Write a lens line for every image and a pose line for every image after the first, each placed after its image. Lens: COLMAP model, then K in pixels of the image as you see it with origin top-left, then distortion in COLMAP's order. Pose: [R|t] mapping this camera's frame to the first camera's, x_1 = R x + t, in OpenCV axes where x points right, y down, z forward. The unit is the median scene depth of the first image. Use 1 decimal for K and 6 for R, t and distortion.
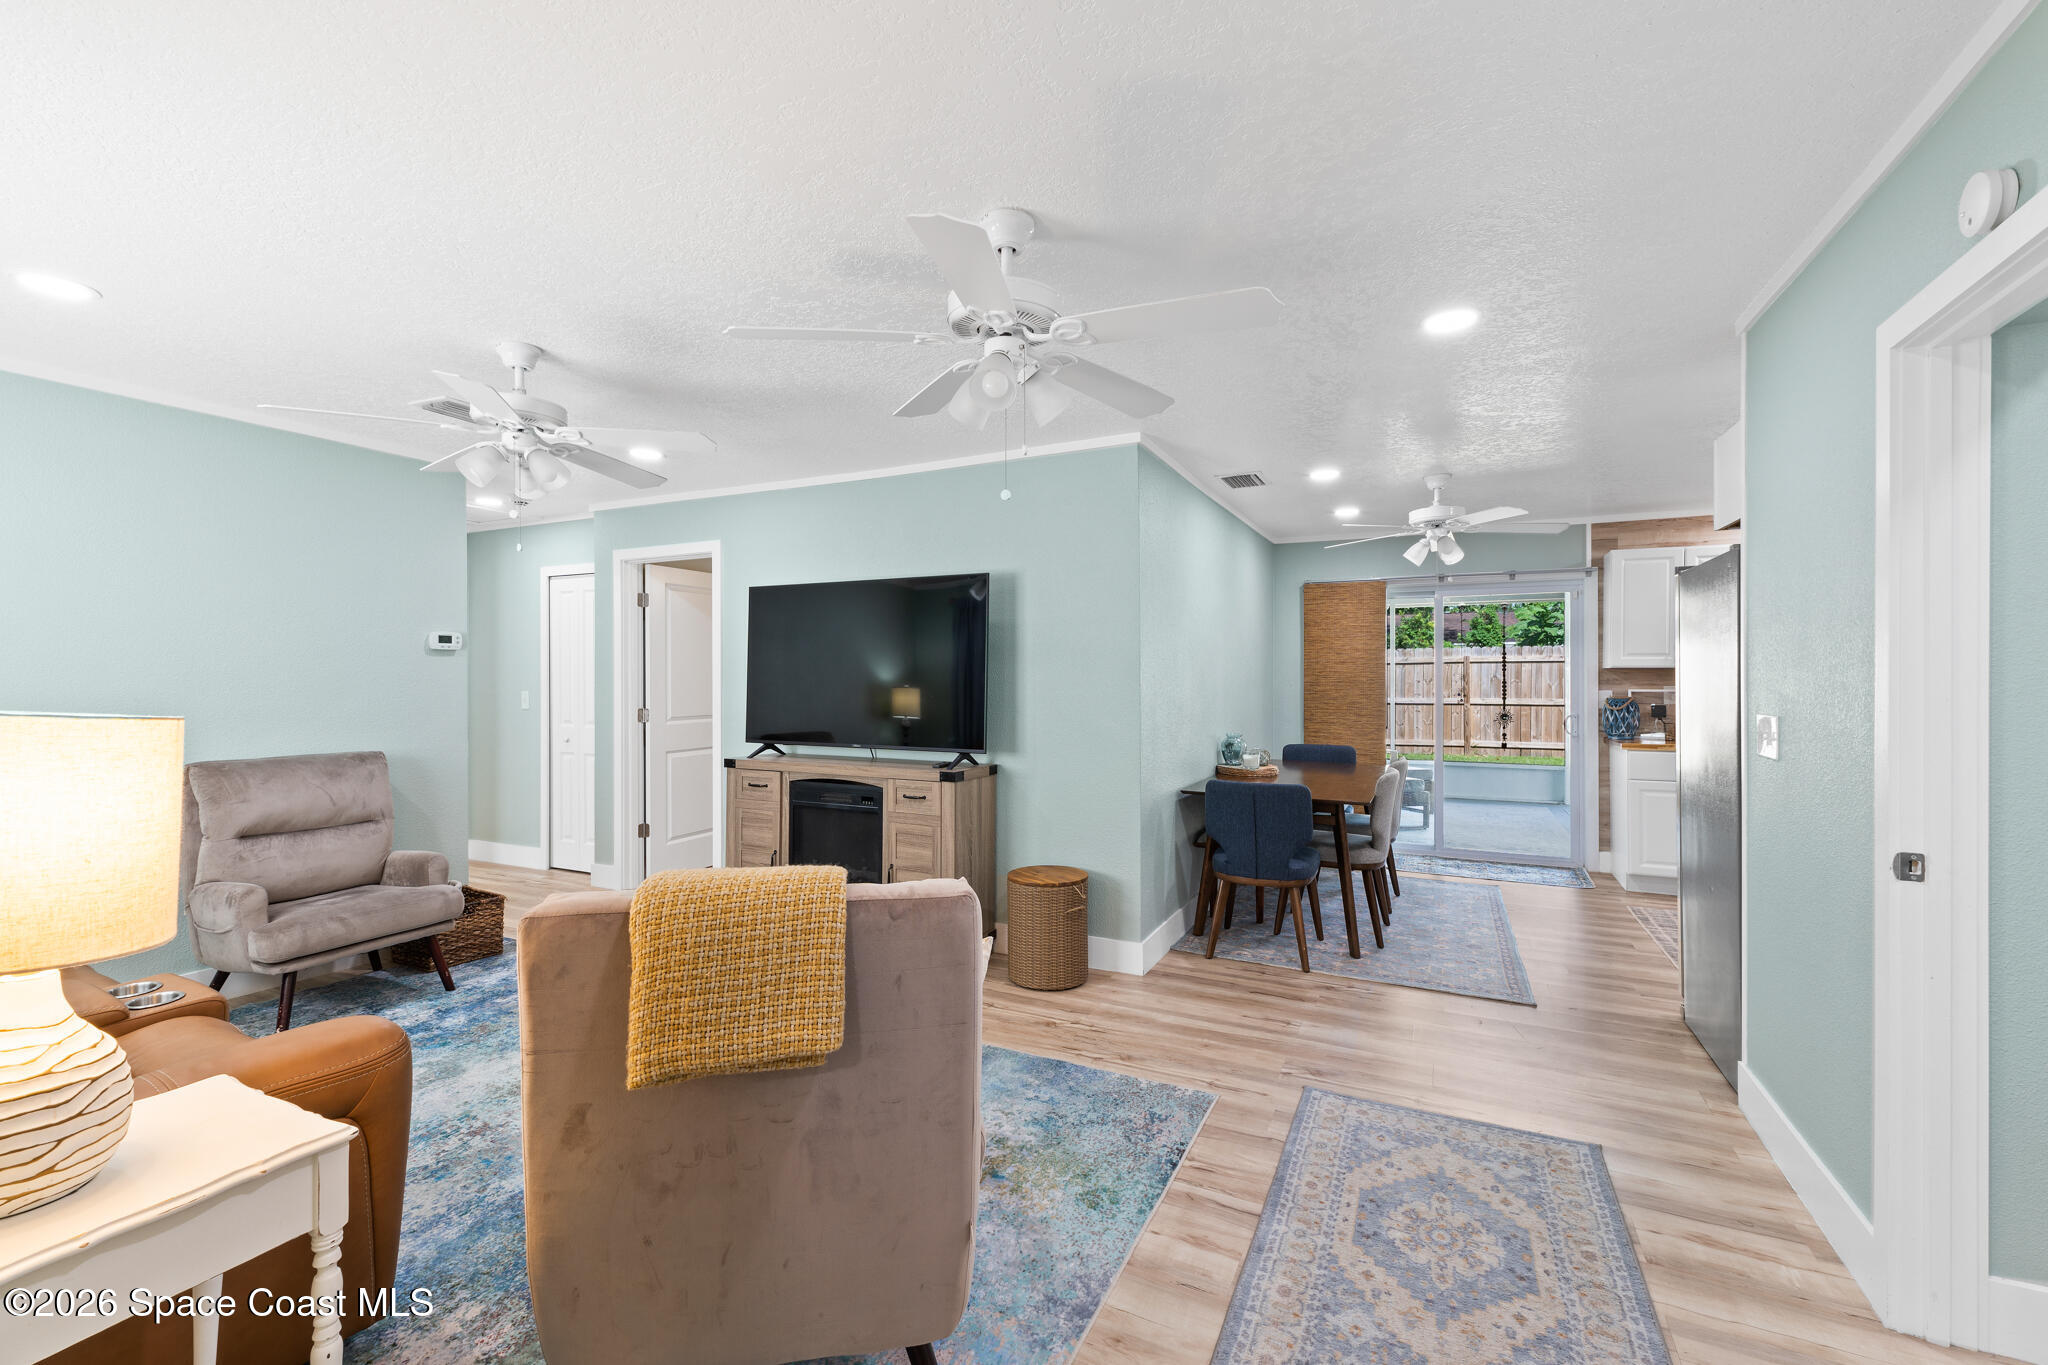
lens RADIAL K [[872.7, 0, 985.3], [0, 872.7, 668.7], [0, 0, 1]] dist [0.006191, -0.002281]
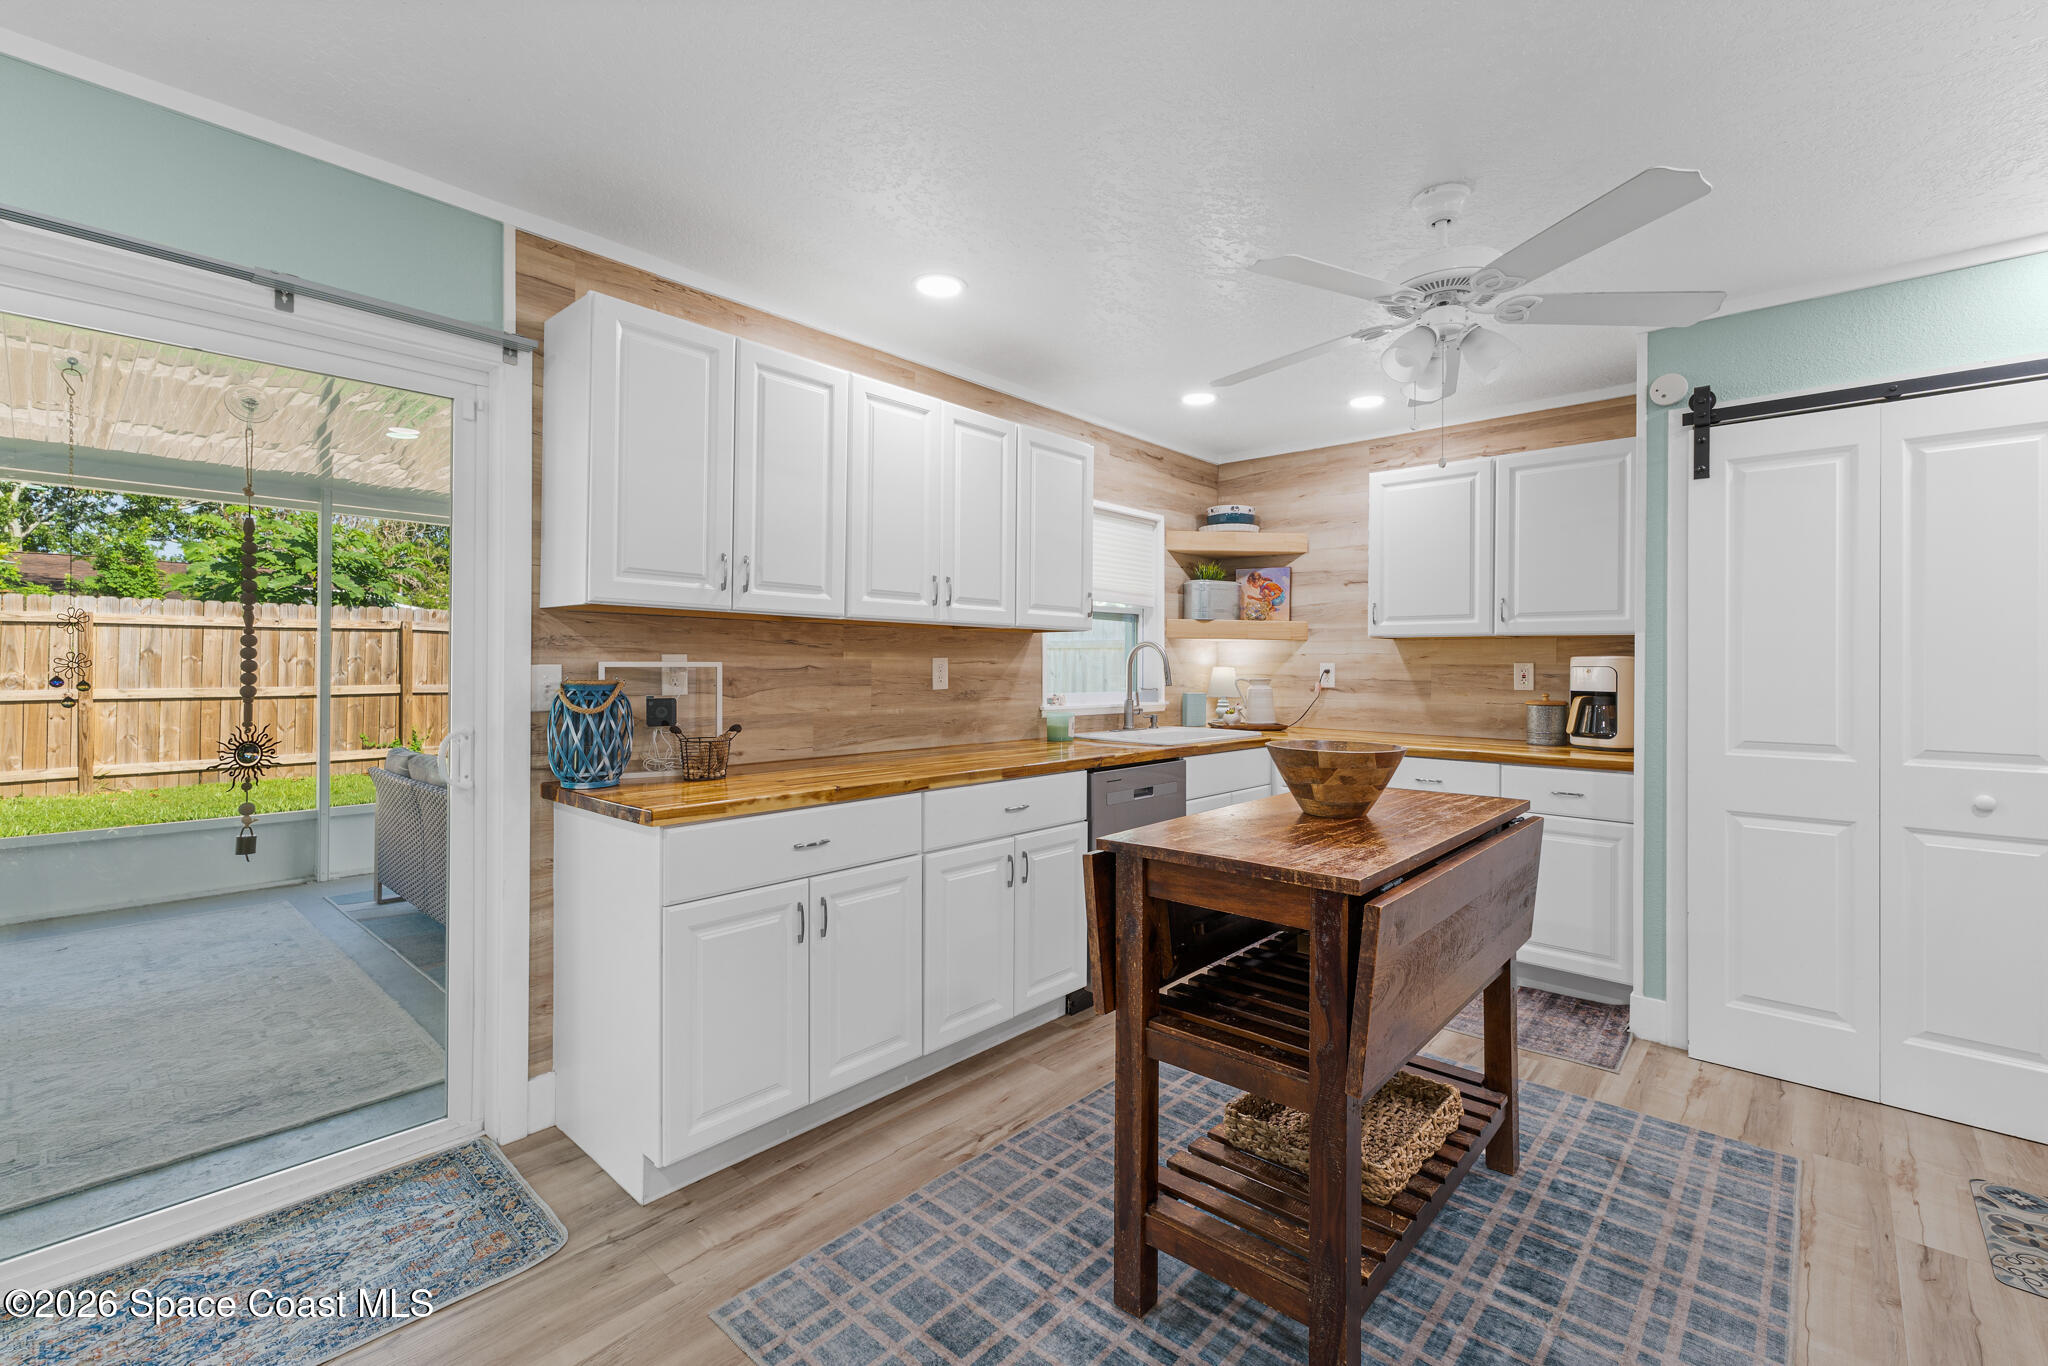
lens RADIAL K [[872.7, 0, 1023.2], [0, 872.7, 665.3], [0, 0, 1]] dist [0.006191, -0.002281]
pose [[0.243972, -0.002183, 0.969780, 0.525920], [-0.011972, 0.999914, 0.005263, 0.028392], [-0.969708, -0.012894, 0.243925, 0.962958]]
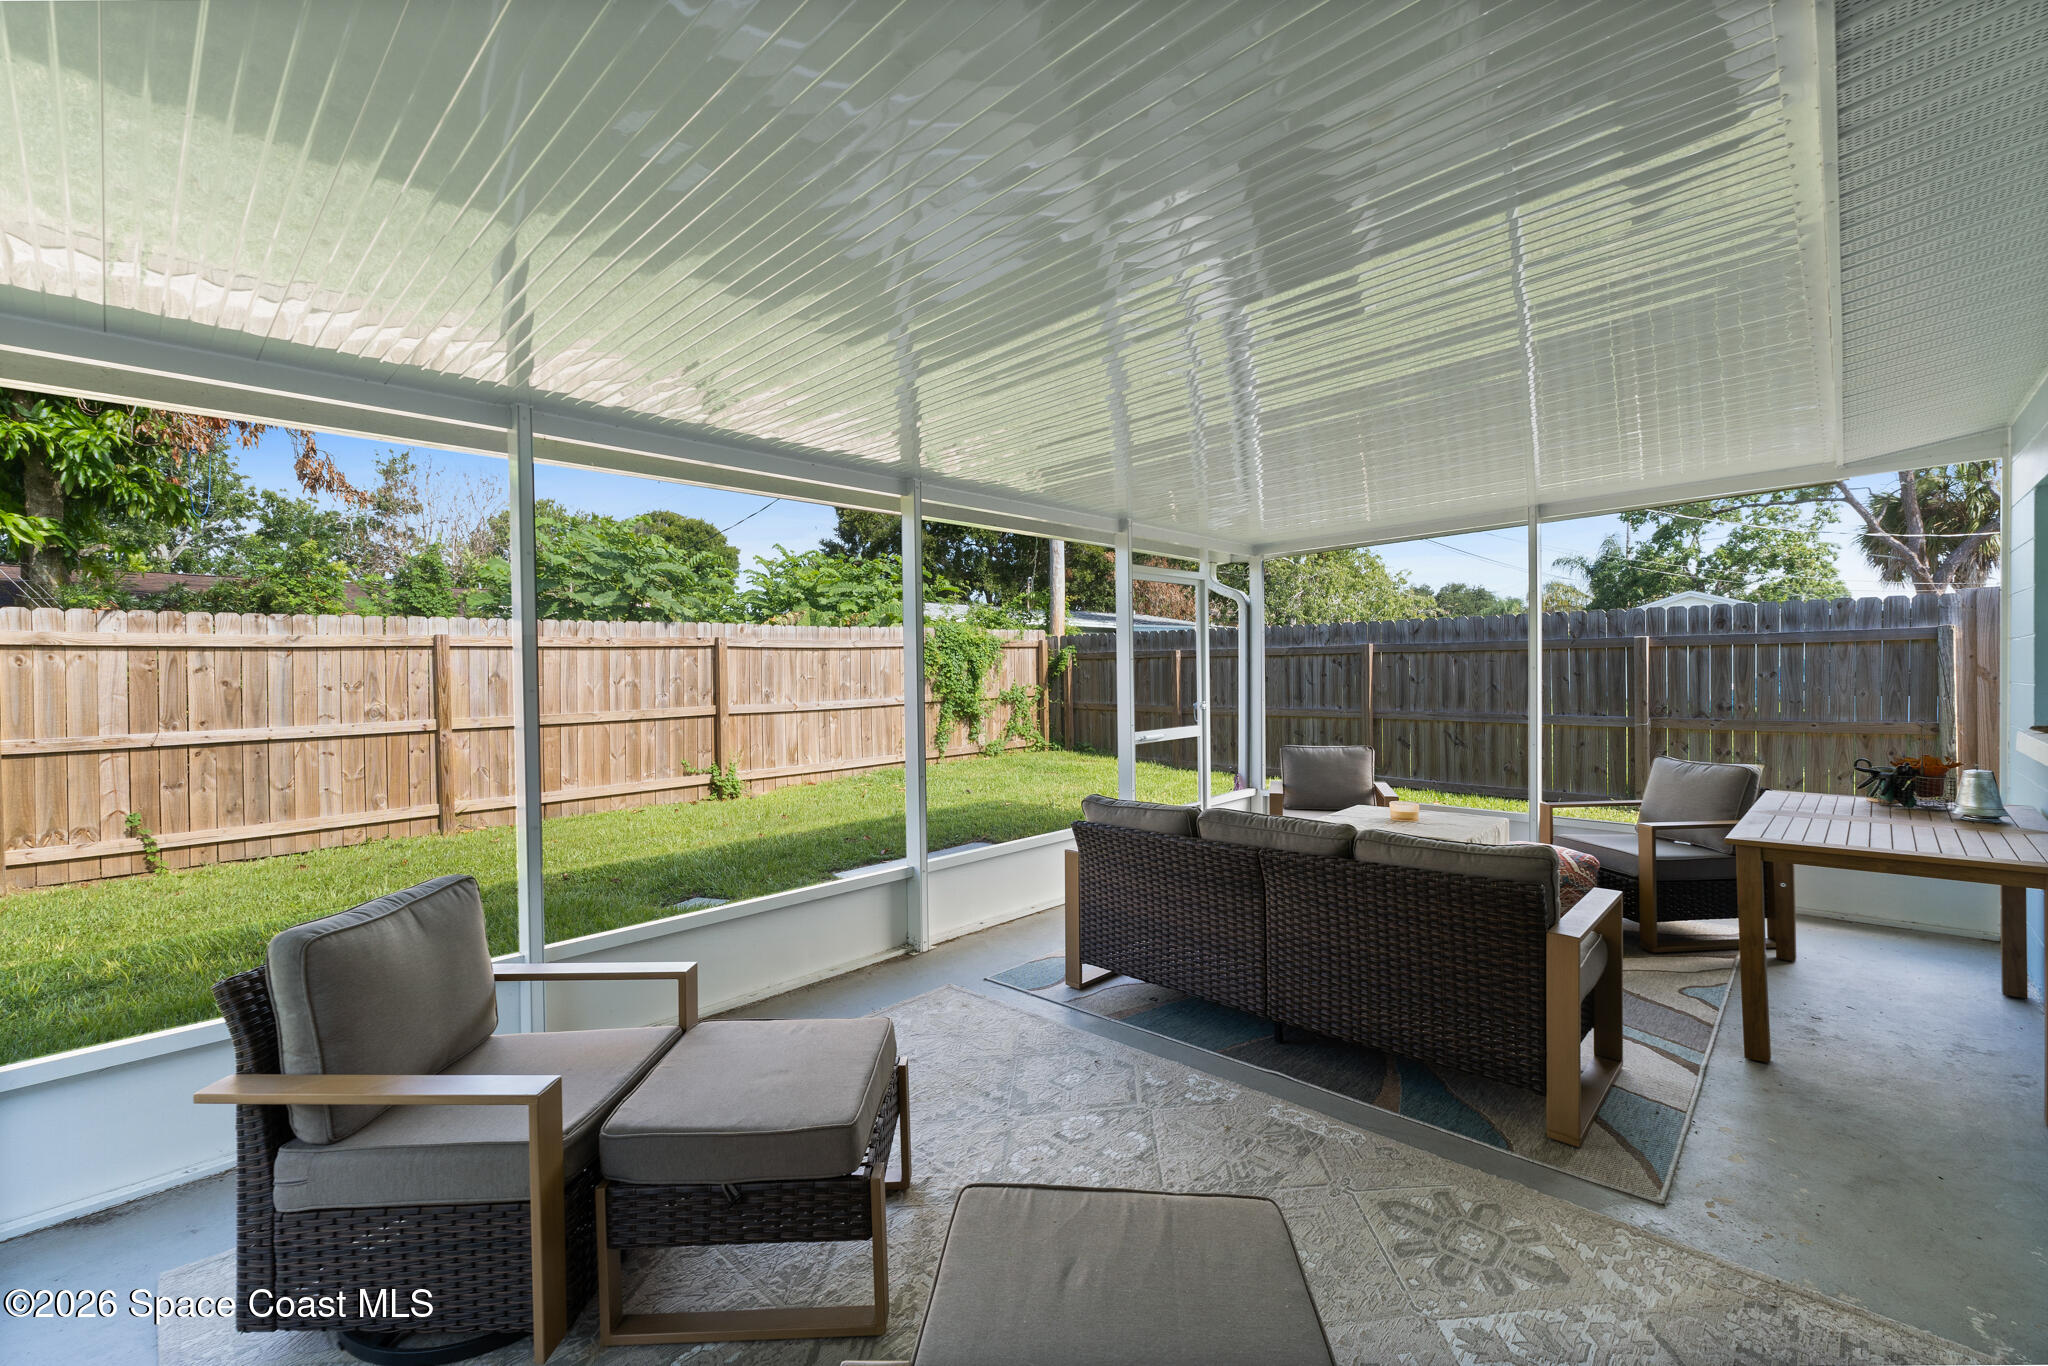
lens RADIAL K [[872.7, 0, 1009.8], [0, 872.7, 675.2], [0, 0, 1]] dist [0.006191, -0.002281]
pose [[0.288215, -0.015574, 0.957439, 0.538147], [0.007773, 0.999873, 0.013924, 0.014253], [-0.957534, 0.003429, 0.288299, 1.766329]]
